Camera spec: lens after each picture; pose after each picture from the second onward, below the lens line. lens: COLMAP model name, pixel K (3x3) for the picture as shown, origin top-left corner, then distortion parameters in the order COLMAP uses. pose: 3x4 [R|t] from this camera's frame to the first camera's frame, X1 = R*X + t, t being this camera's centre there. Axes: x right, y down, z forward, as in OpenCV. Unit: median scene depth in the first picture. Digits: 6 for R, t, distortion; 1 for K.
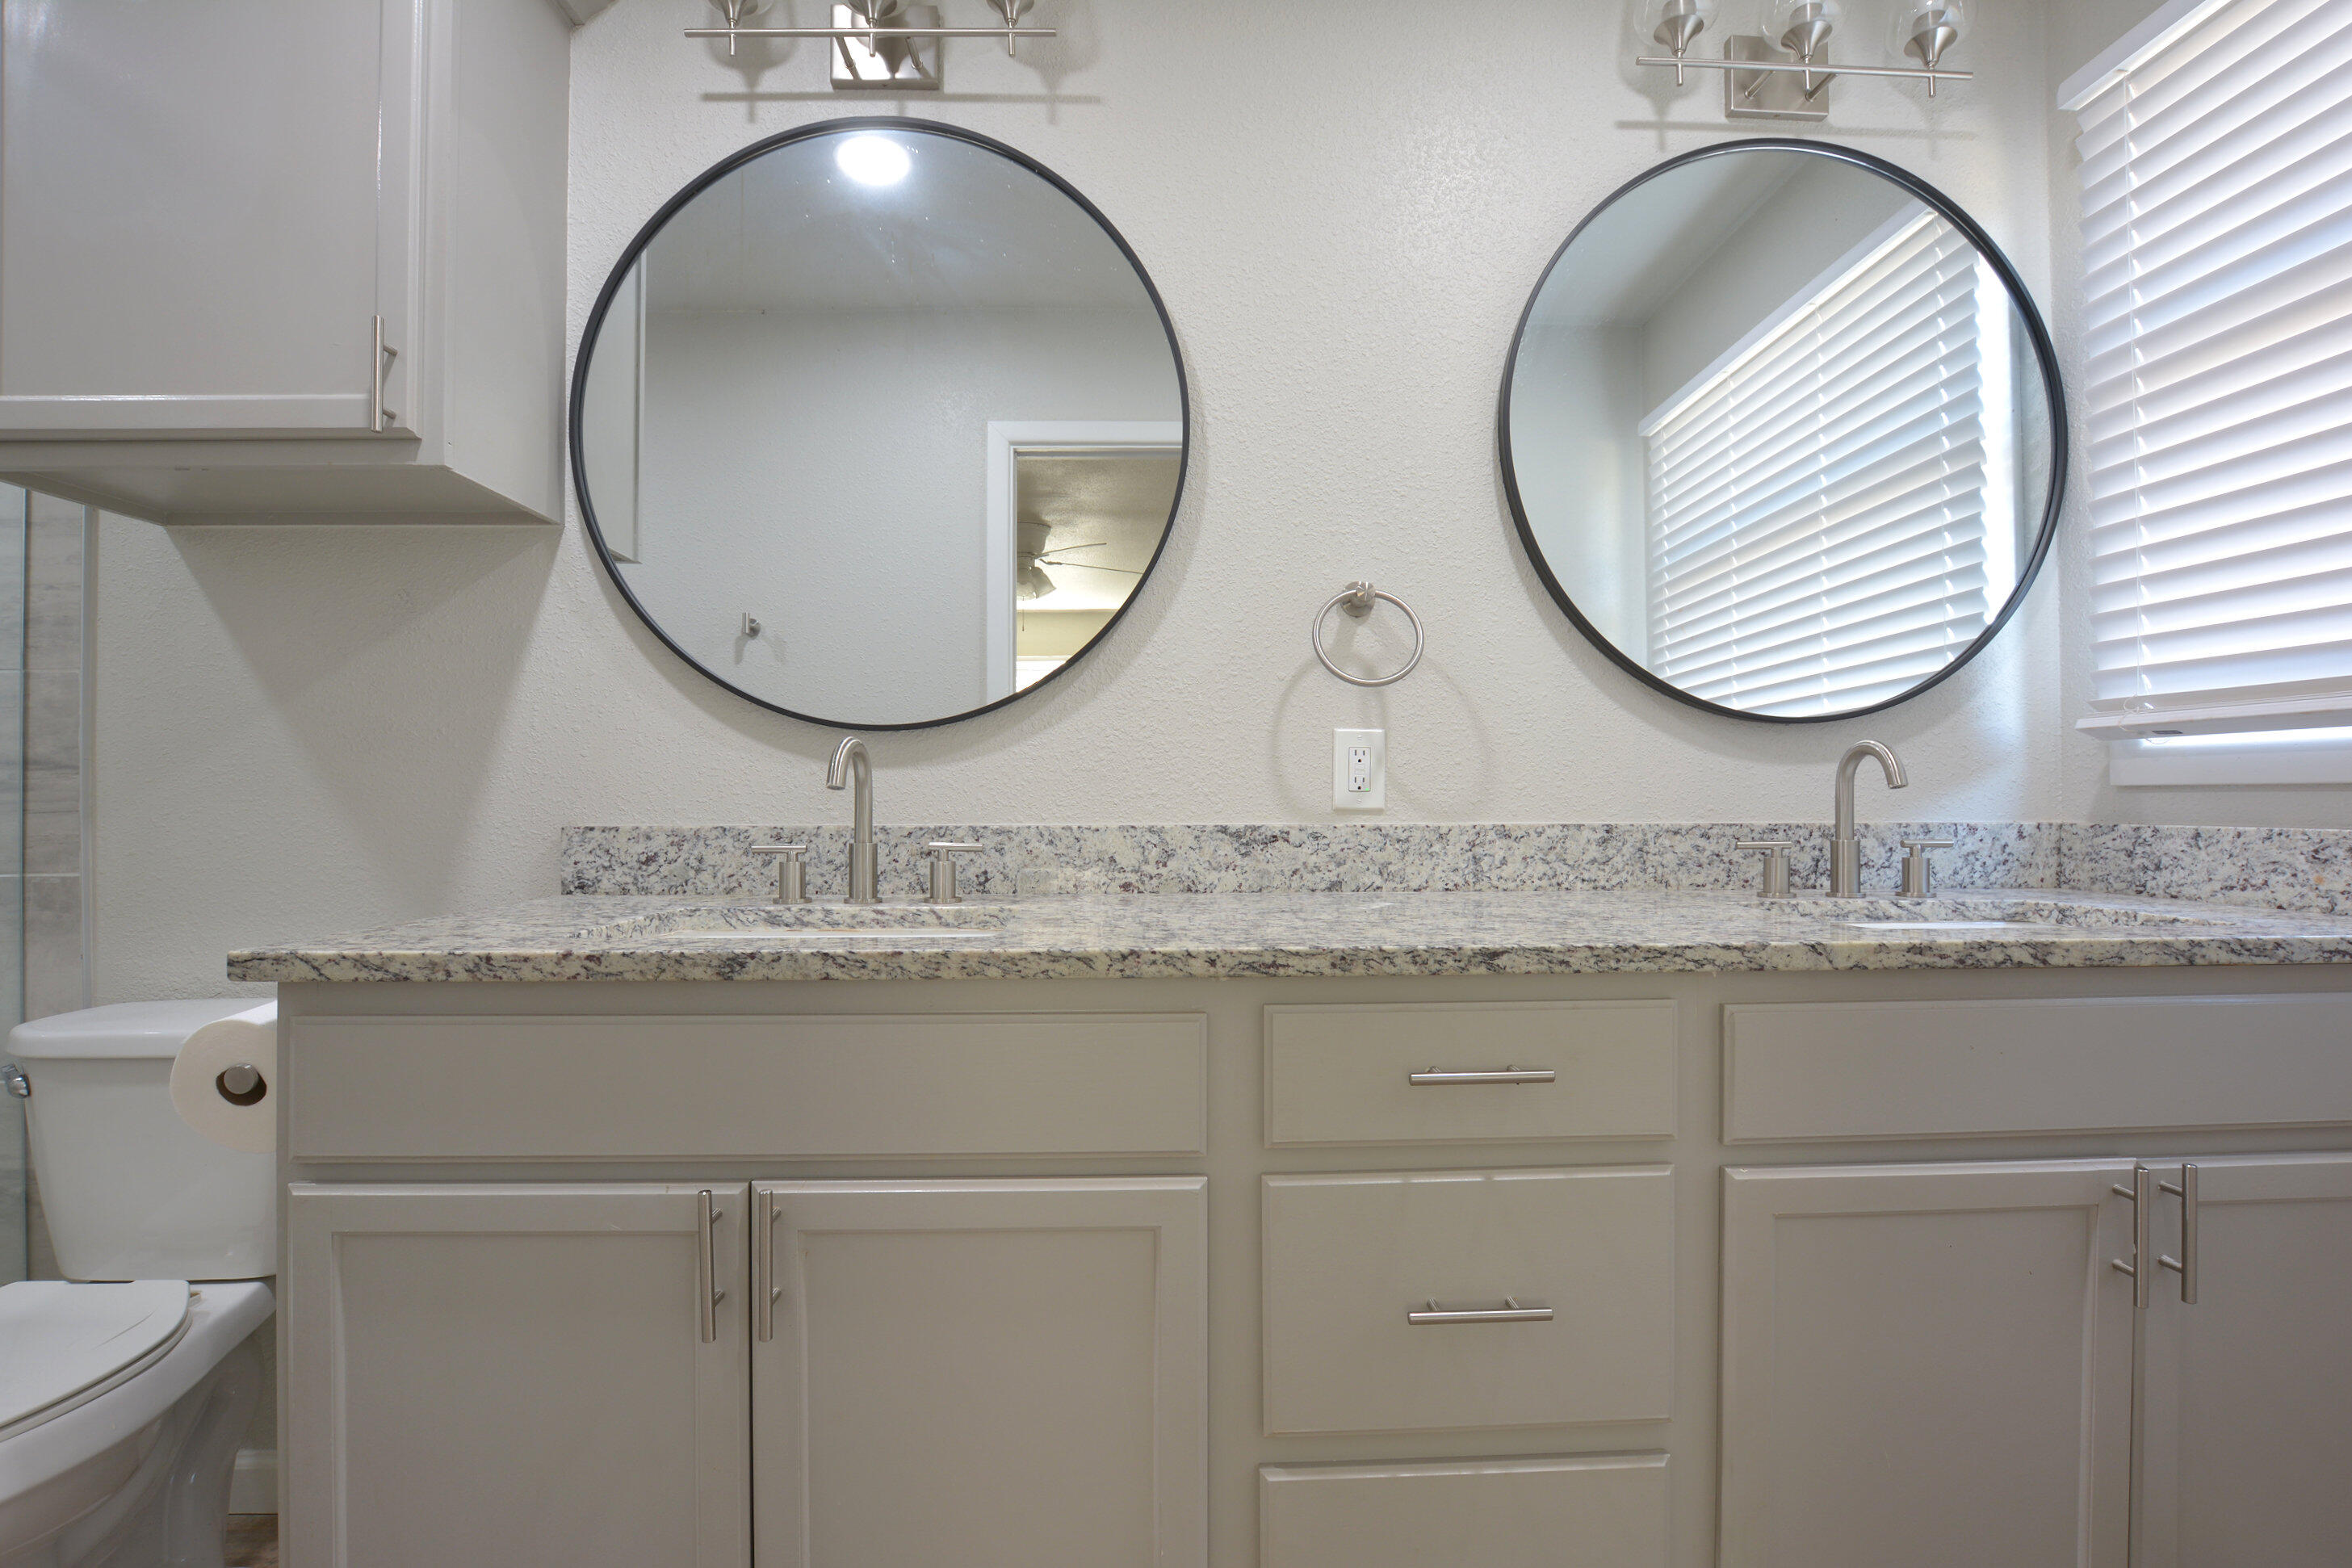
lens RADIAL K [[1118.3, 0, 1176.0], [0, 1118.3, 784.0], [0, 0, 1]] dist [-0.047907, 0.017559]
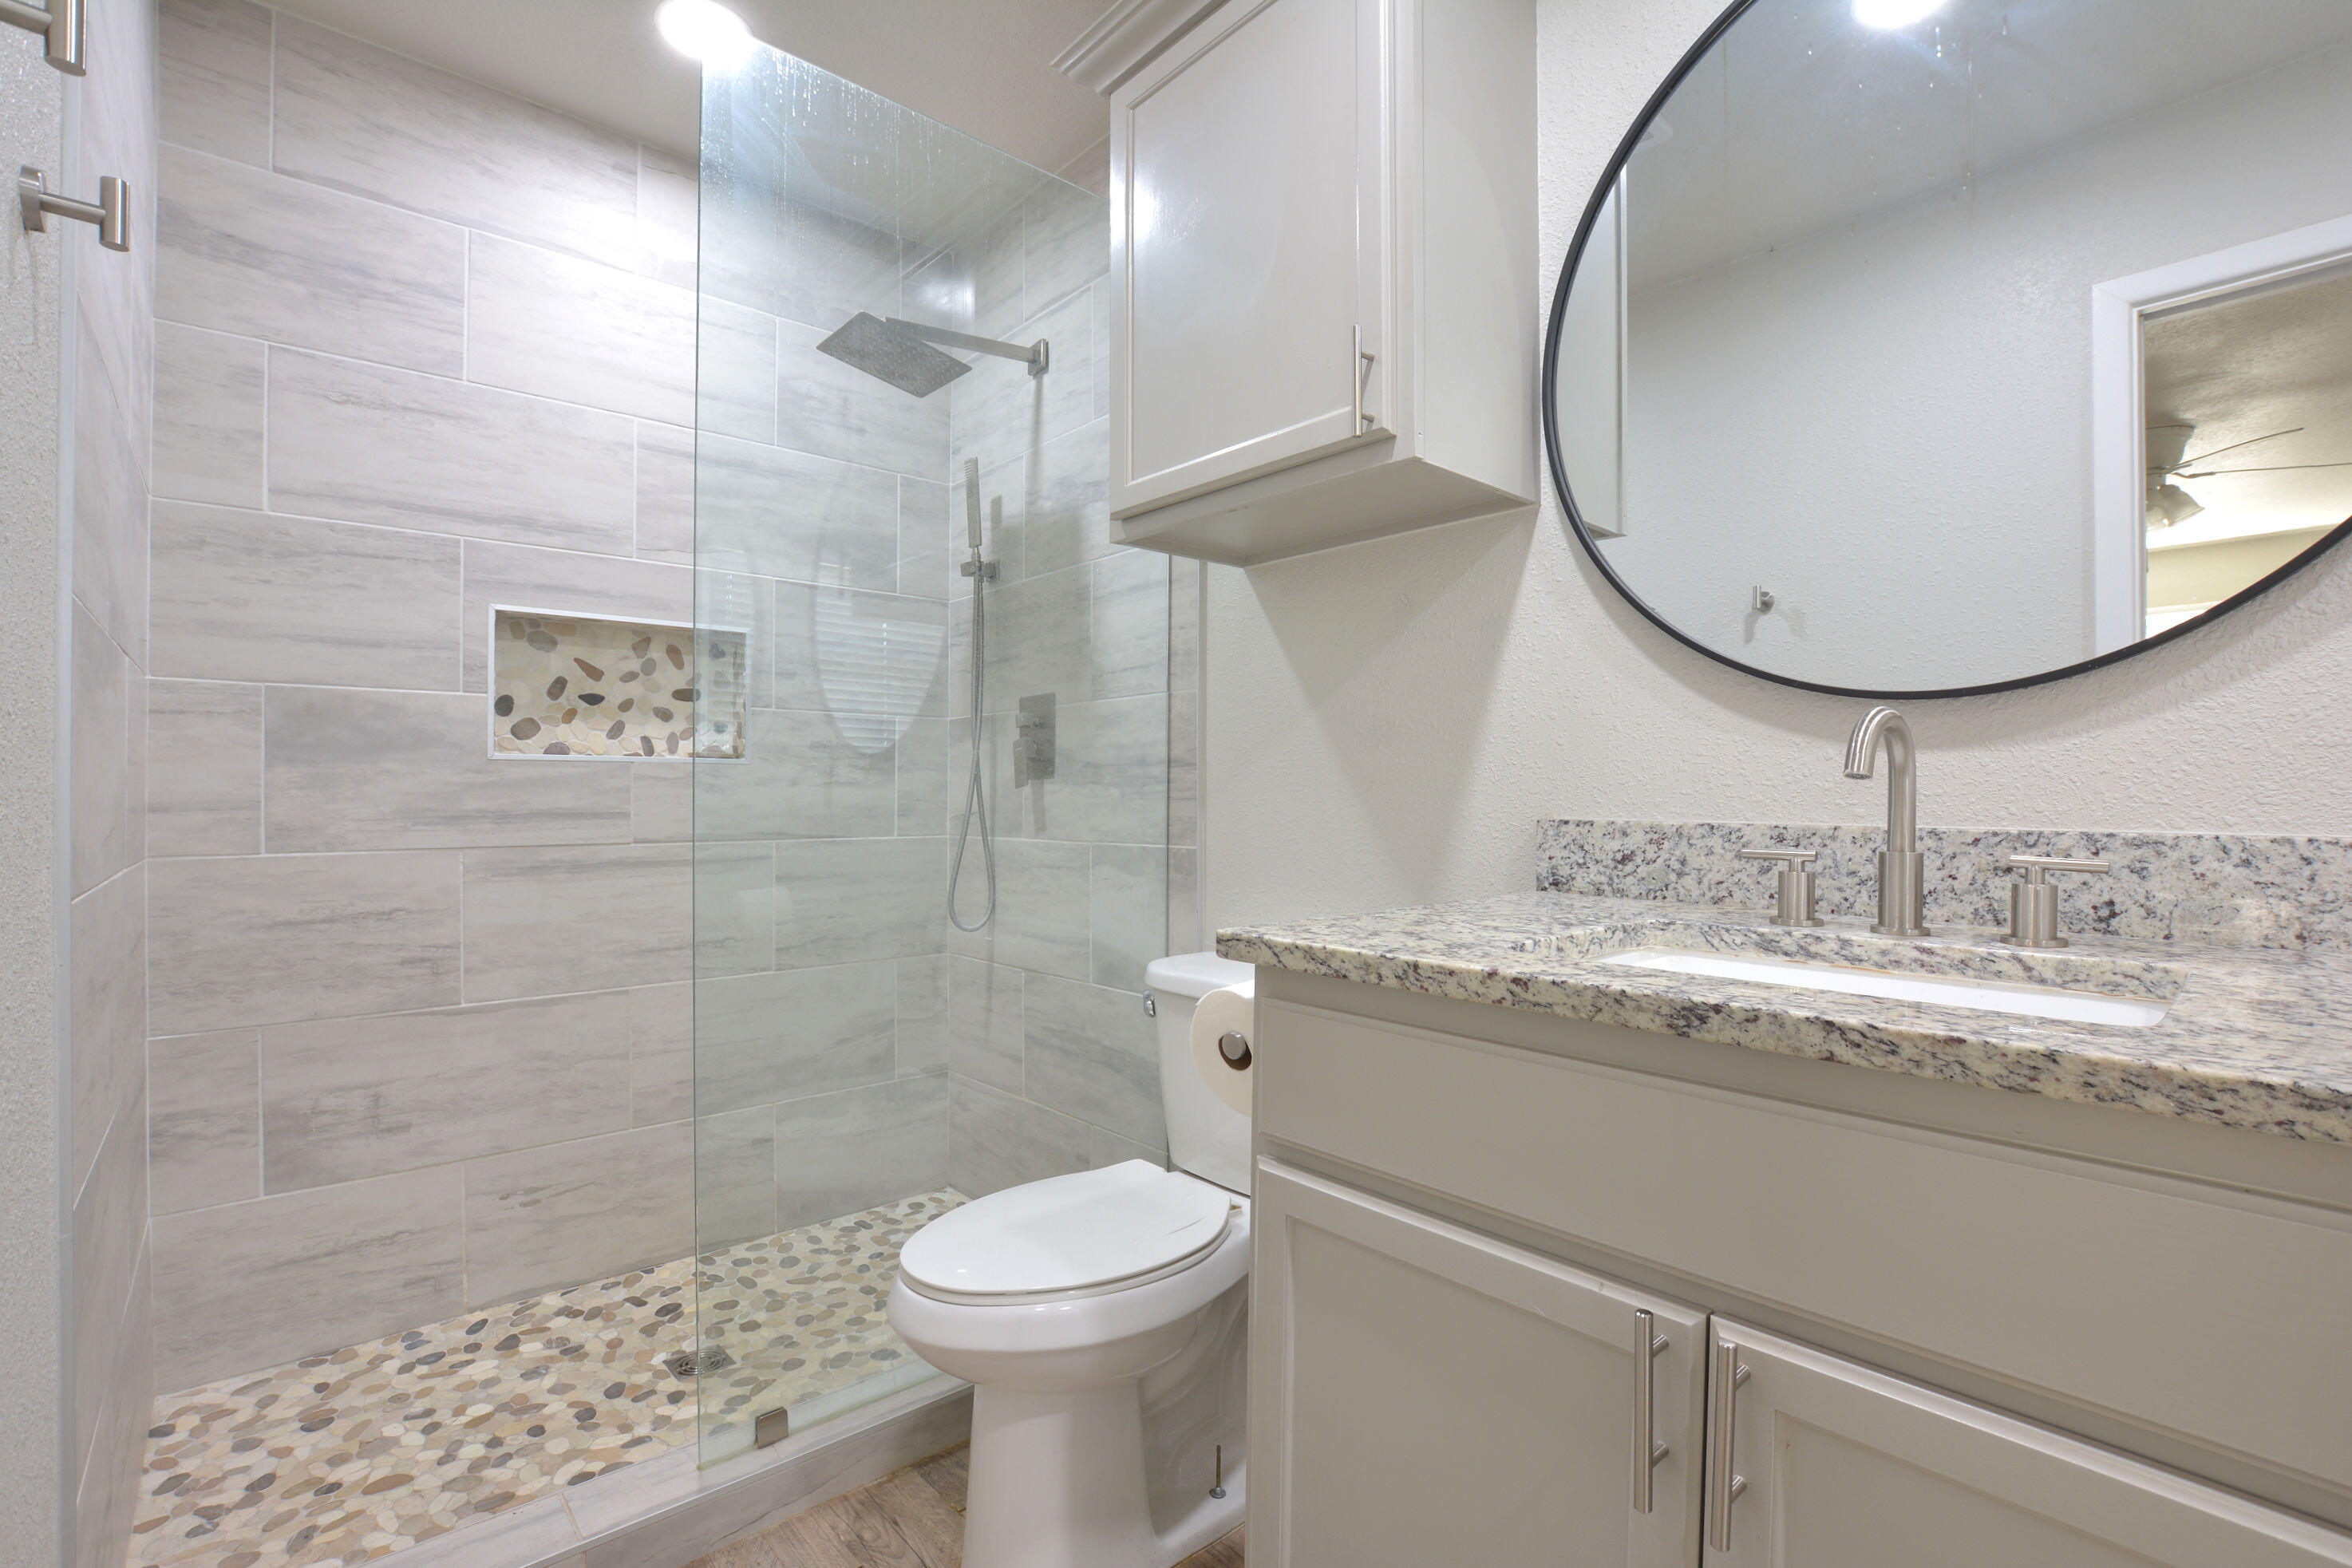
lens RADIAL K [[1062.1, 0, 1182.6], [0, 1062.1, 795.9], [0, 0, 1]] dist [-0.035284, 0.006069]
pose [[0.636397, 0.007700, -0.771323, -0.051437], [0.006515, 0.999861, 0.015357, 0.002727], [0.771334, -0.014798, 0.636258, 0.199860]]
